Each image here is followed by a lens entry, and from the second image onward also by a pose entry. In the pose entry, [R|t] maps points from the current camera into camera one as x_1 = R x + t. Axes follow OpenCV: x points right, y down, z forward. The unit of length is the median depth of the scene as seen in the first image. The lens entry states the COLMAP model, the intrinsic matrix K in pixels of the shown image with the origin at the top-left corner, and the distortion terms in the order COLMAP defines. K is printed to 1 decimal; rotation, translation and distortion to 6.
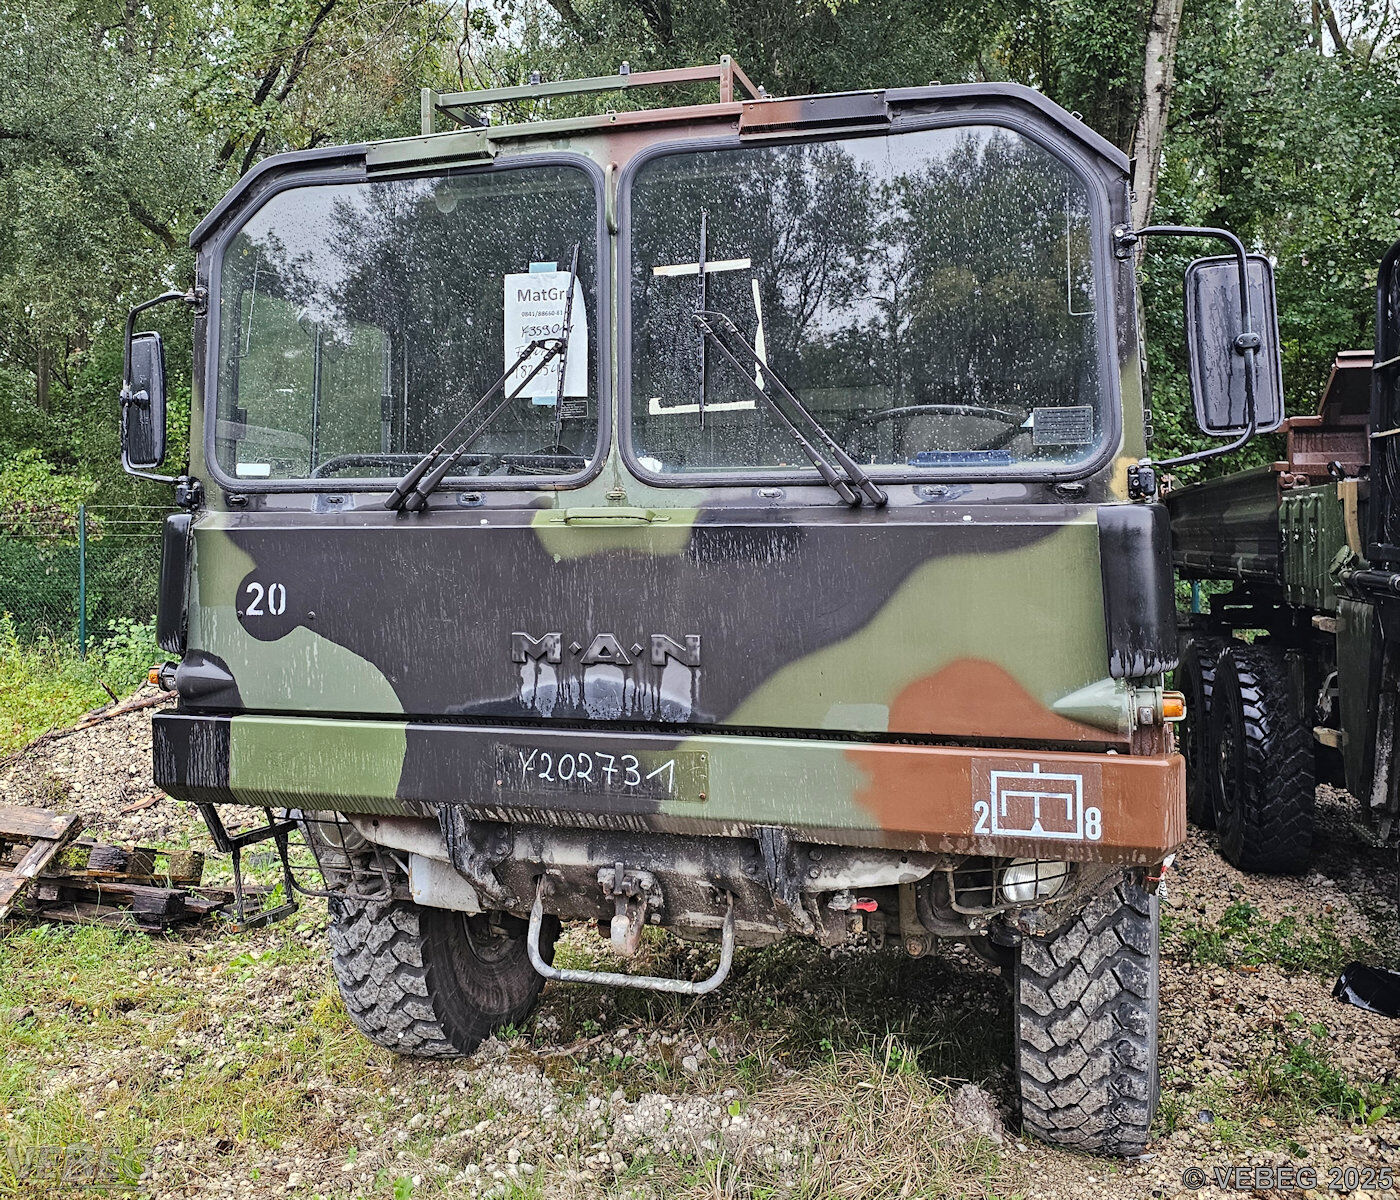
lens RADIAL K [[1268.5, 0, 805.8], [0, 1268.5, 553.4], [0, 0, 1]] dist [0.071981, -0.090382]
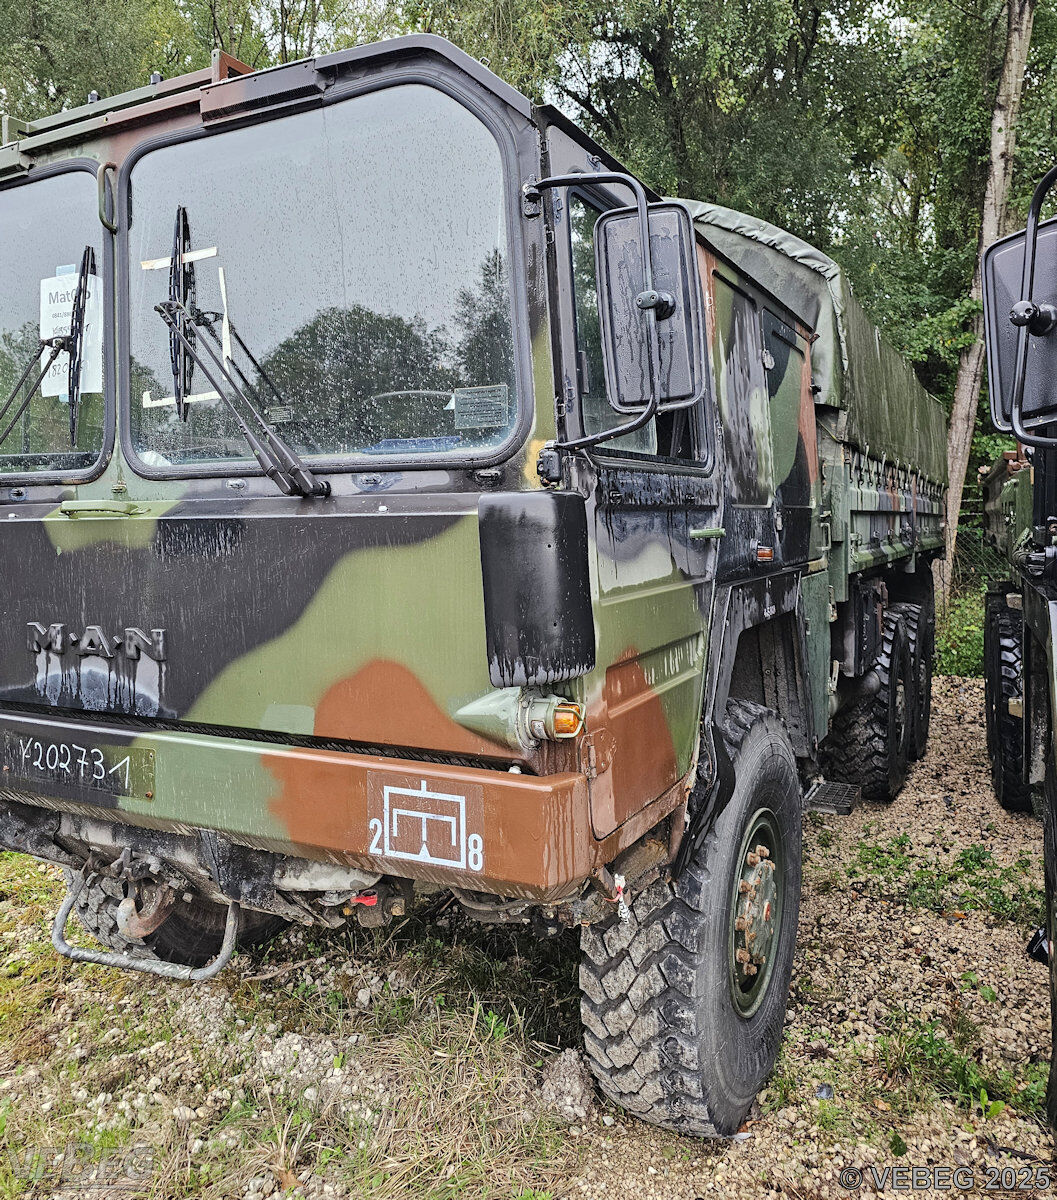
lens RADIAL K [[952.4, 0, 566.5], [0, 952.4, 539.7], [0, 0, 1]] dist [0.061339, -0.049419]
pose [[0.986288, -0.005124, -0.164956, 0.333733], [0.006372, 0.999955, 0.007037, -0.008130], [0.164912, -0.007992, 0.986276, 0.297731]]
